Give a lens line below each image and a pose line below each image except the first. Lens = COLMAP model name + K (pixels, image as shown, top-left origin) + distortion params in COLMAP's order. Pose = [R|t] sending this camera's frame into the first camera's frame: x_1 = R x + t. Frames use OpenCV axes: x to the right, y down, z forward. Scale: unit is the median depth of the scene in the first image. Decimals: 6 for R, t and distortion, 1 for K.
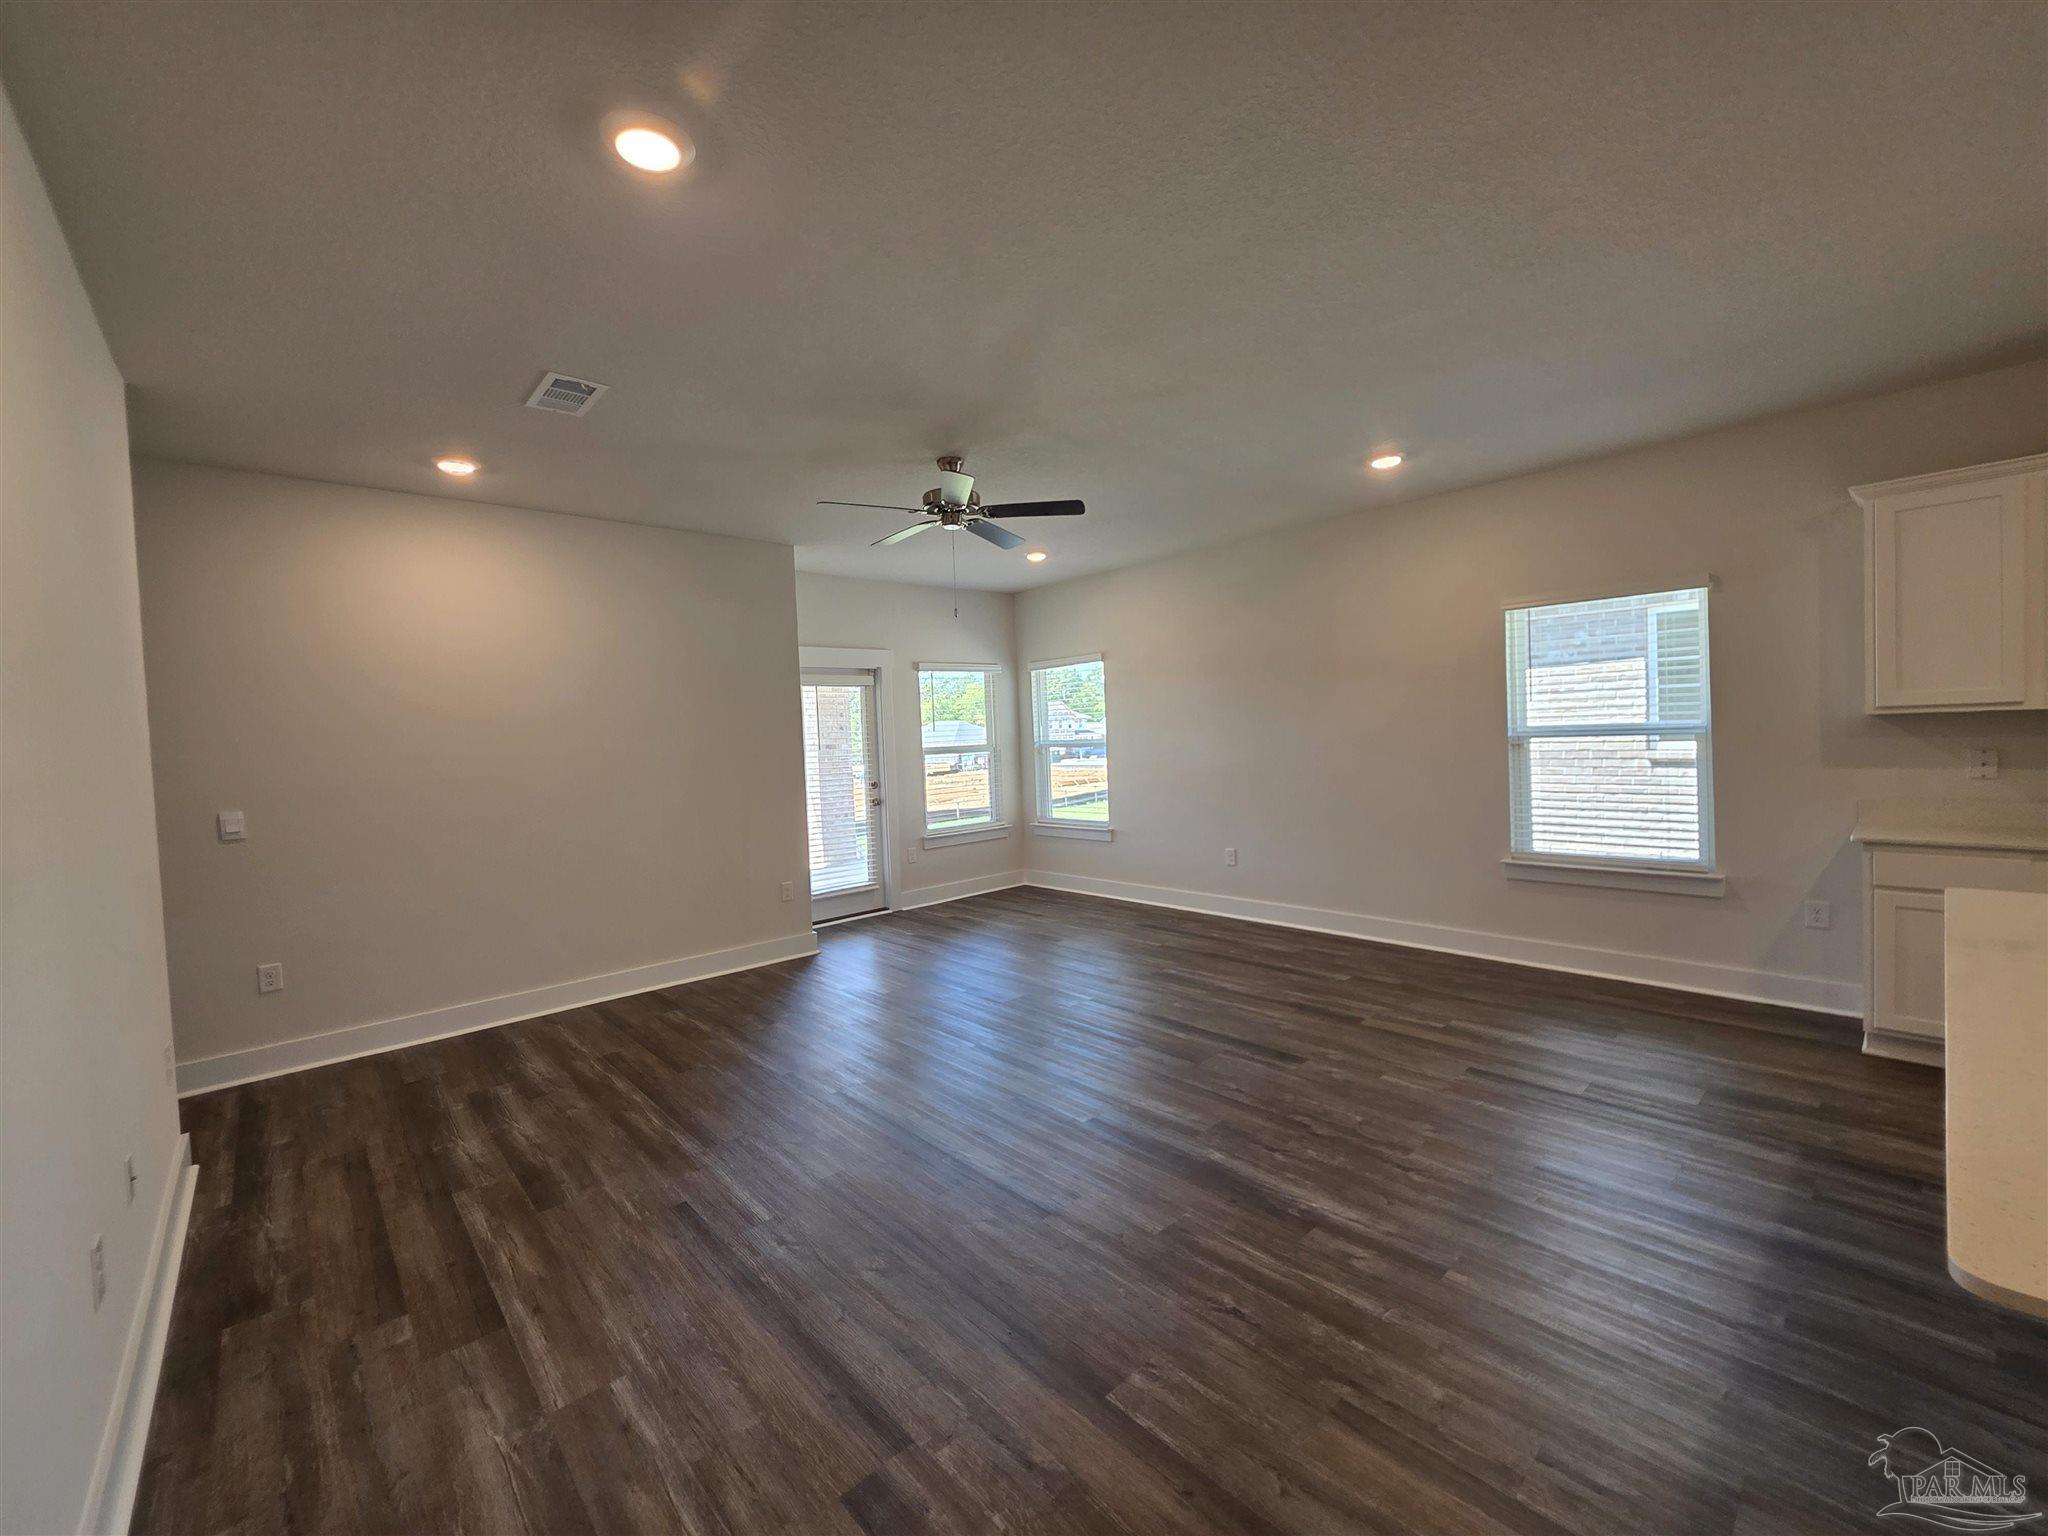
lens RADIAL K [[826.4, 0, 1013.4], [0, 826.4, 762.6], [0, 0, 1]] dist [-0.000463, -0.000659]
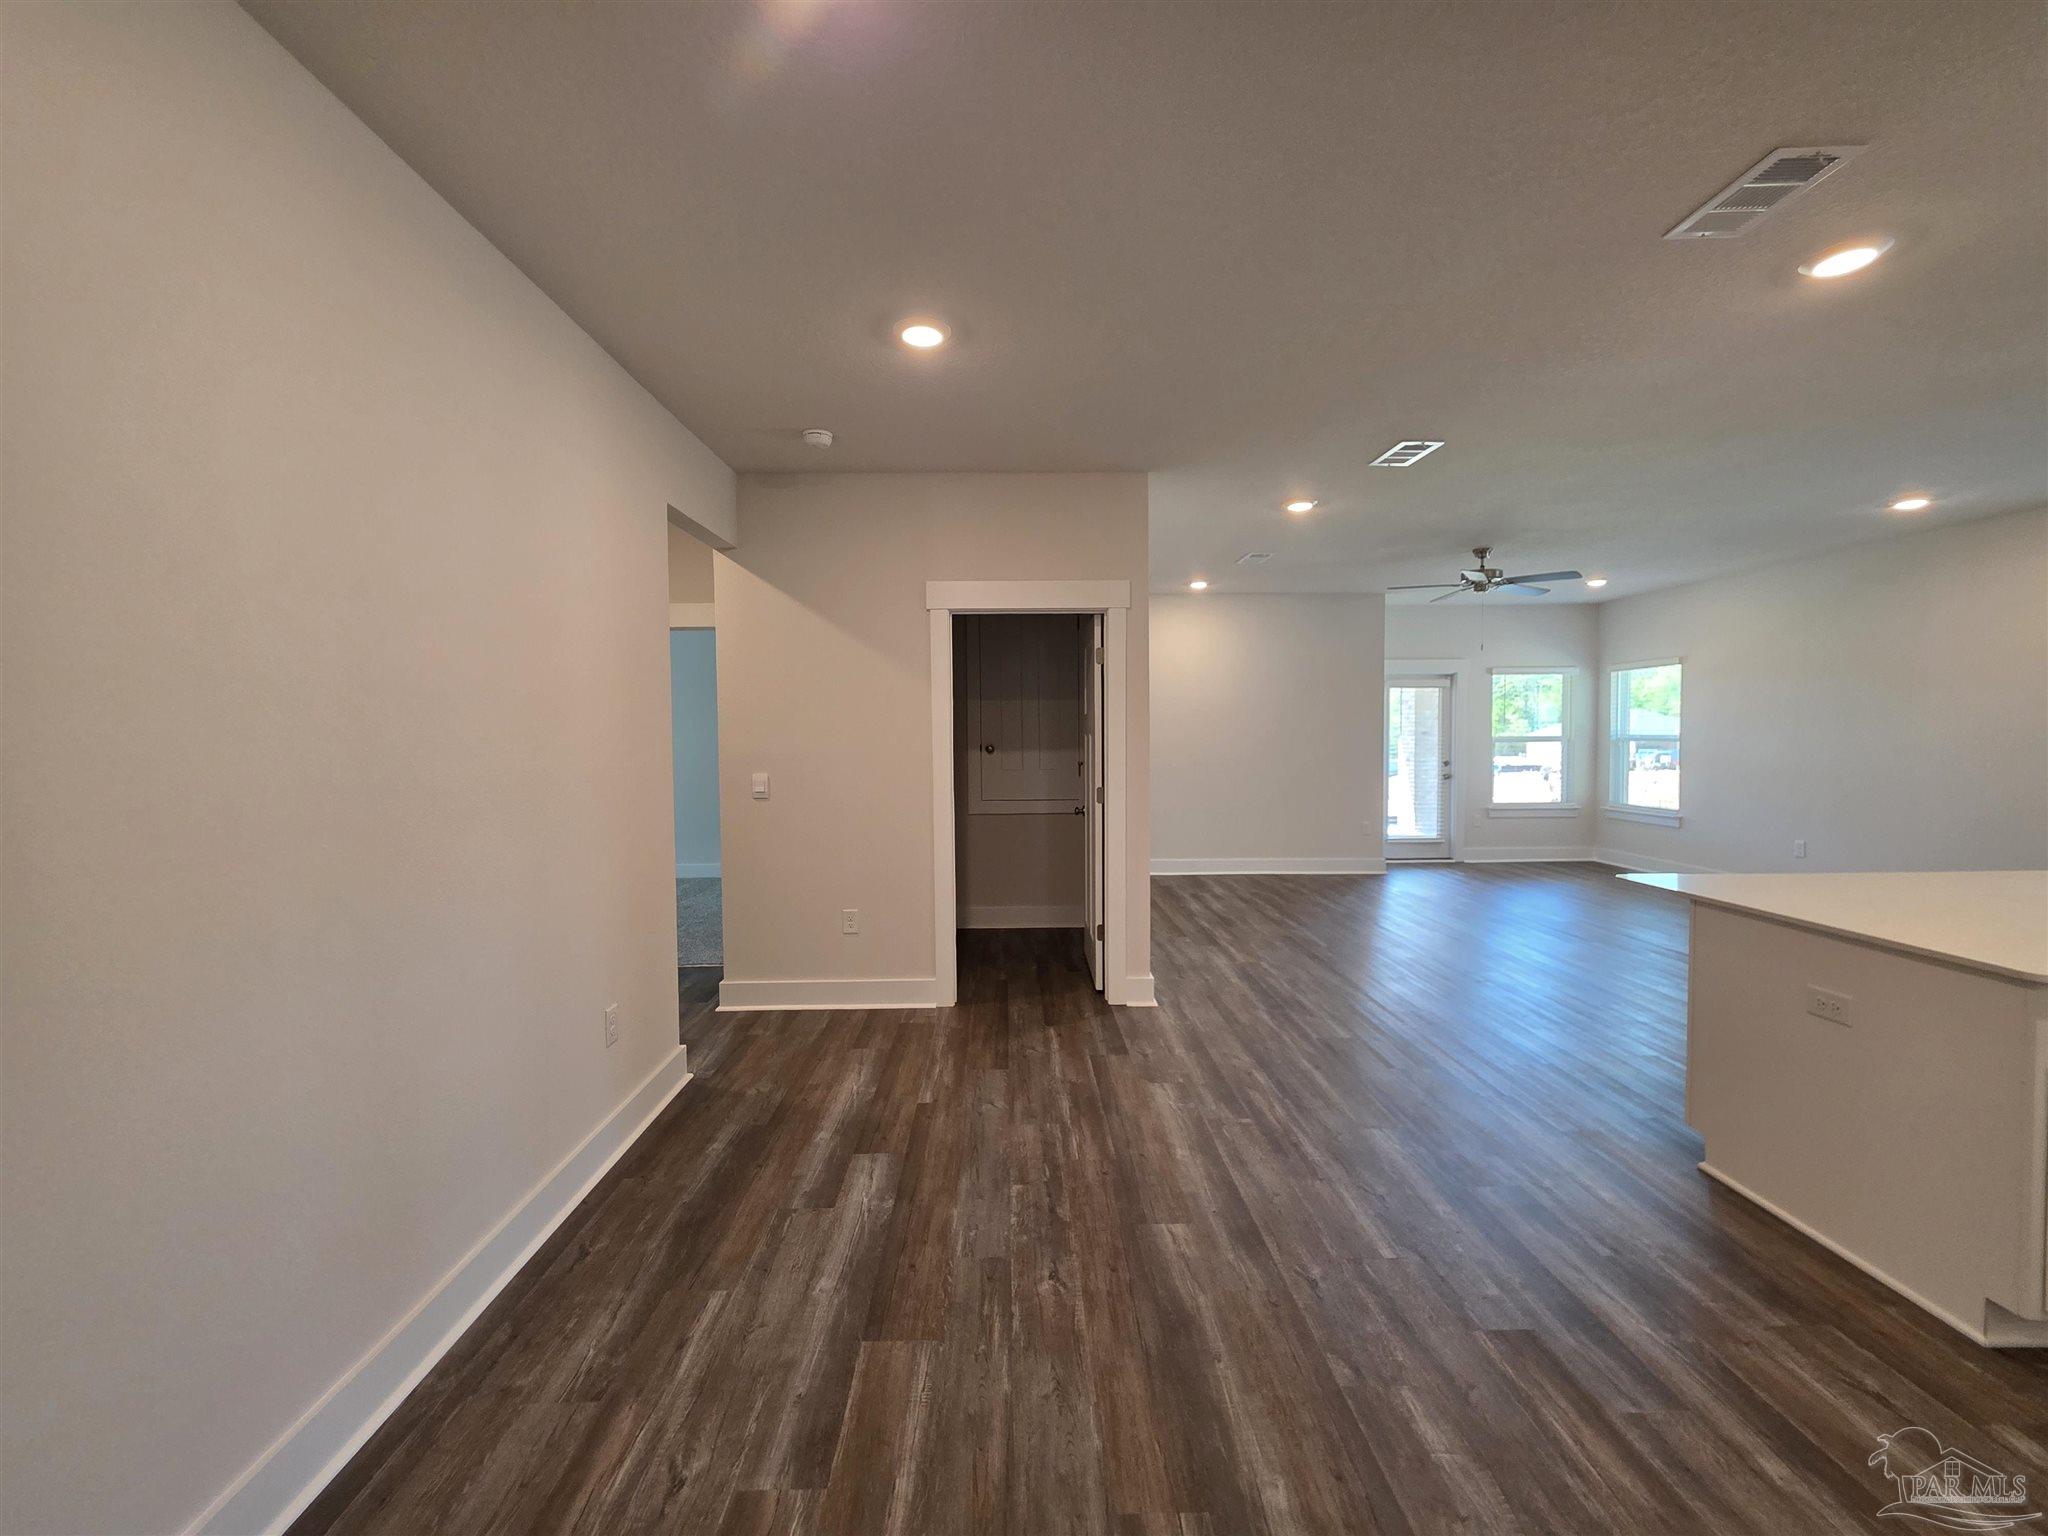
lens RADIAL K [[823.2, 0, 1015.0], [0, 823.2, 759.8], [0, 0, 1]] dist [0.004635, -0.001544]
pose [[0.750605, 0.057877, -0.658212, 0.321833], [-0.046958, 0.998310, 0.034233, 0.016348], [0.659081, 0.005213, 0.752054, -0.775499]]
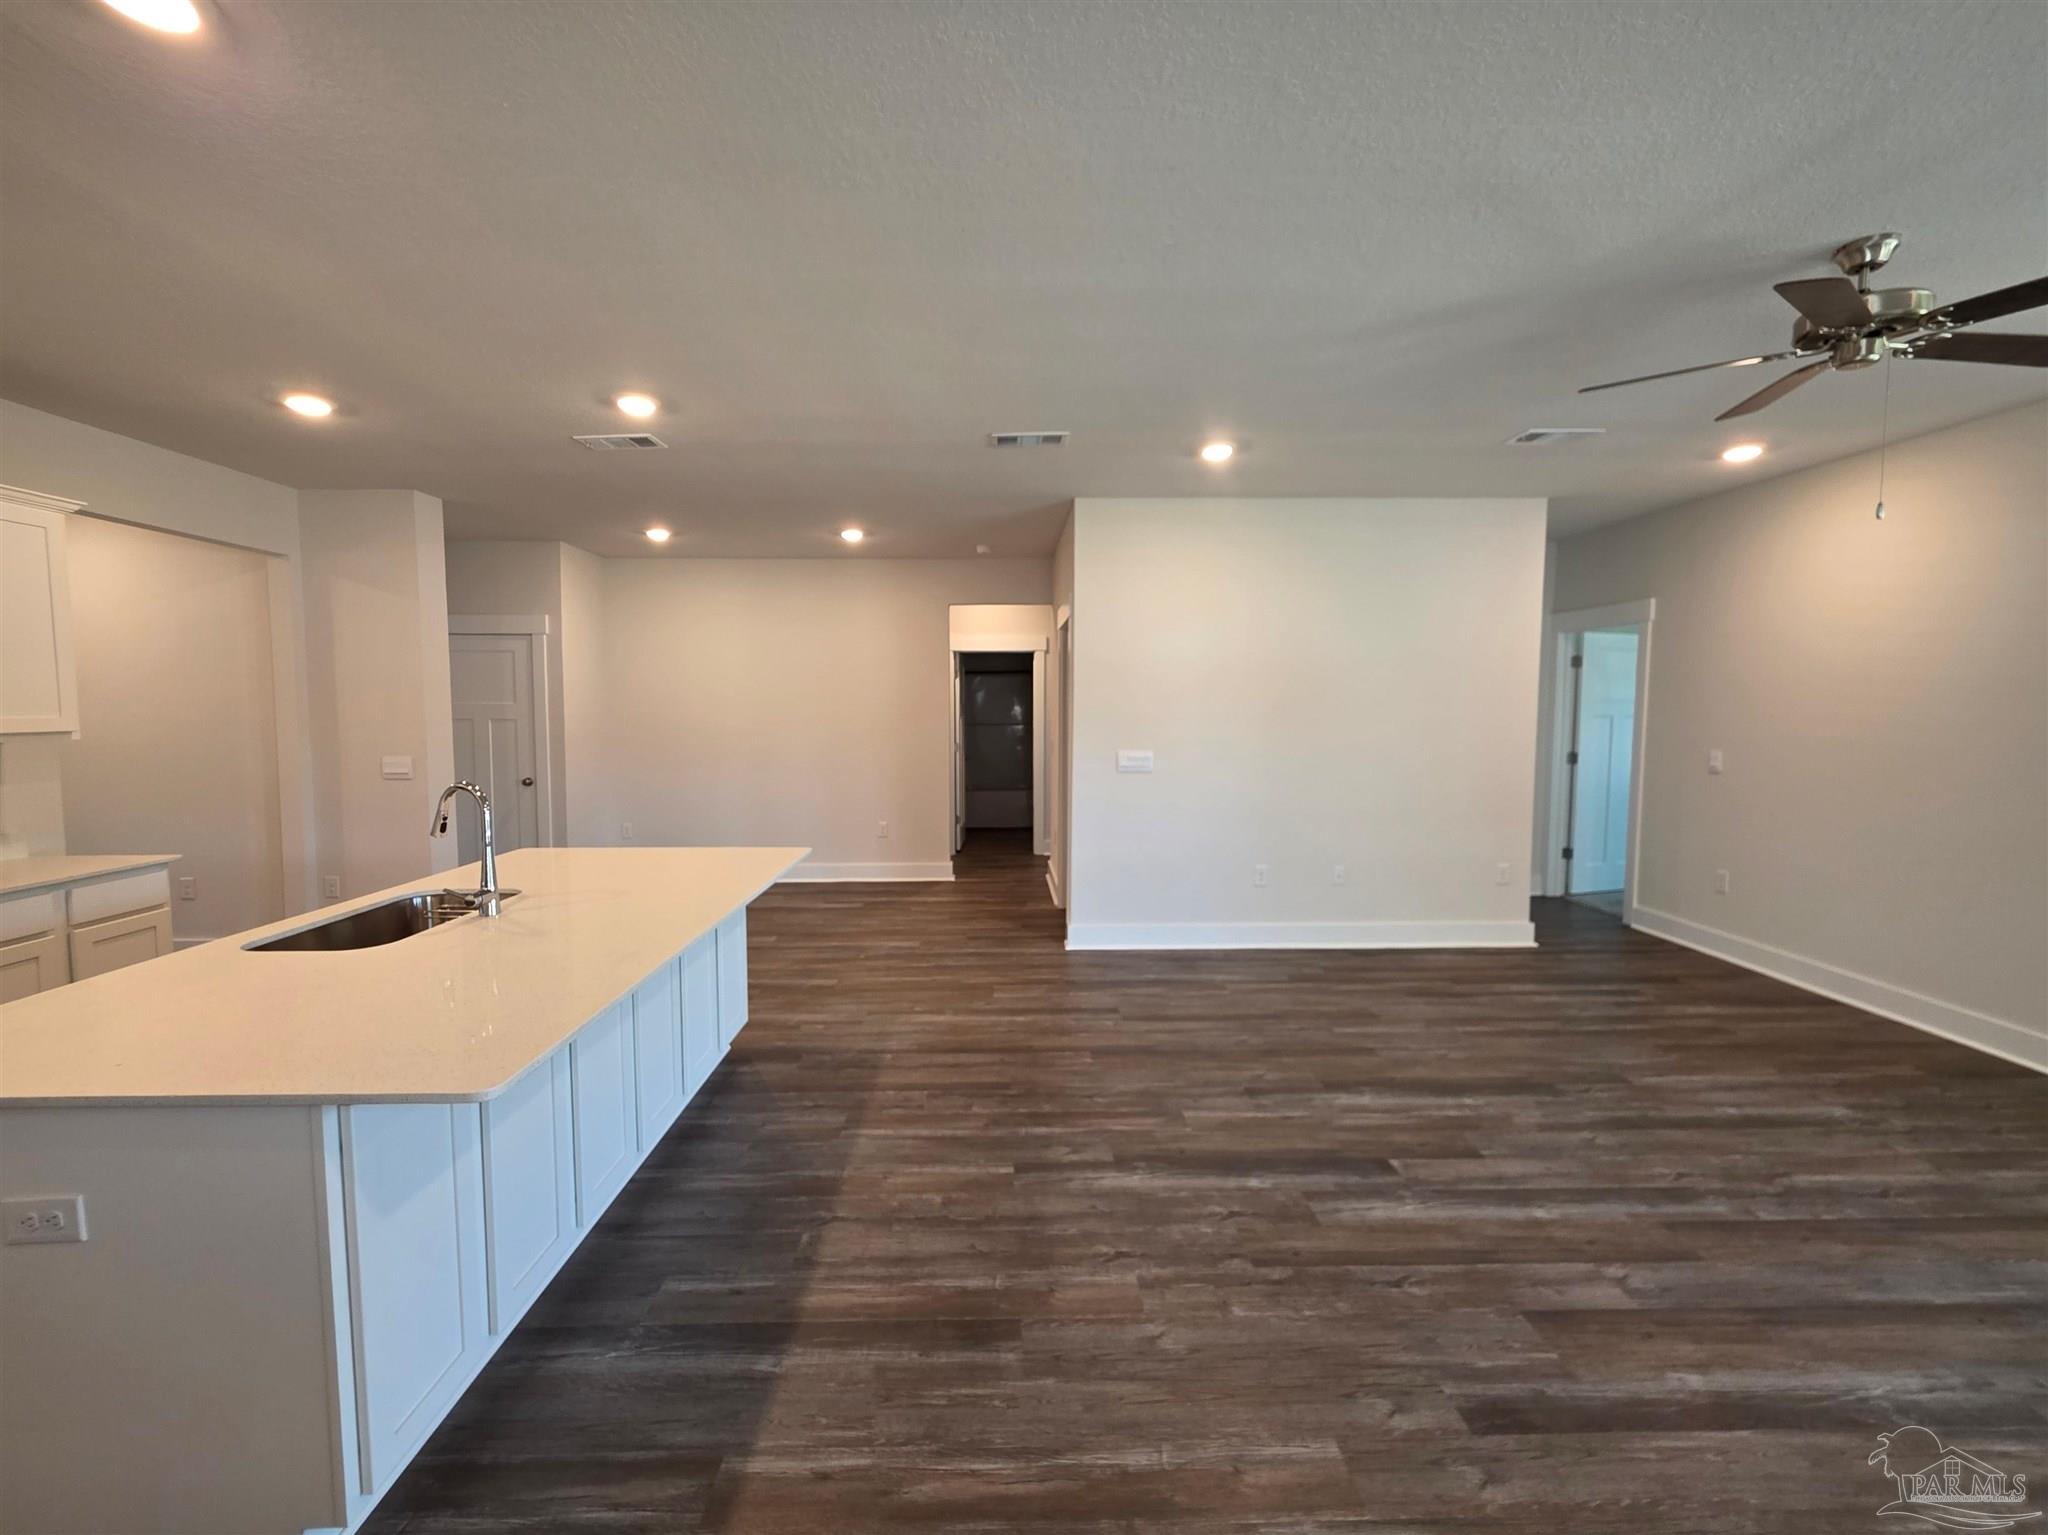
lens RADIAL K [[851.4, 0, 1013.5], [0, 851.4, 755.0], [0, 0, 1]] dist [-0.000429, -0.000880]
pose [[-0.654335, 0.086602, -0.751229, 0.813851], [0.001161, 0.993535, 0.113524, -0.089070], [0.756204, 0.073411, -0.650205, 1.011973]]
